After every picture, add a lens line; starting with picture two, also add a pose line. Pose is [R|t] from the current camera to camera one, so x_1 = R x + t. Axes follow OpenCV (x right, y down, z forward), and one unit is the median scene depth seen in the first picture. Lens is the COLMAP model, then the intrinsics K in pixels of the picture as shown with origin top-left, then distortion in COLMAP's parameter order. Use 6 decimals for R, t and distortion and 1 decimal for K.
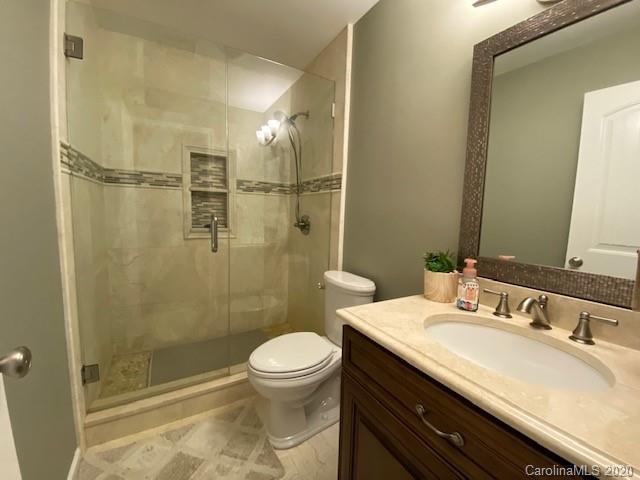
lens RADIAL K [[258.7, 0, 317.8], [0, 258.7, 239.7], [0, 0, 1]] dist [0.031150, -0.025385]
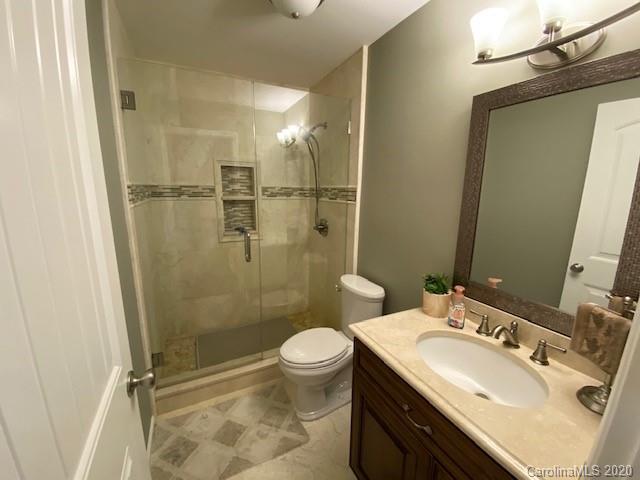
lens RADIAL K [[258.7, 0, 317.8], [0, 258.7, 239.7], [0, 0, 1]] dist [0.031150, -0.025385]
pose [[0.997424, -0.002301, -0.071689, 0.006394], [0.008798, 0.995862, 0.090449, -0.147672], [0.071185, -0.090846, 0.993318, -0.136210]]
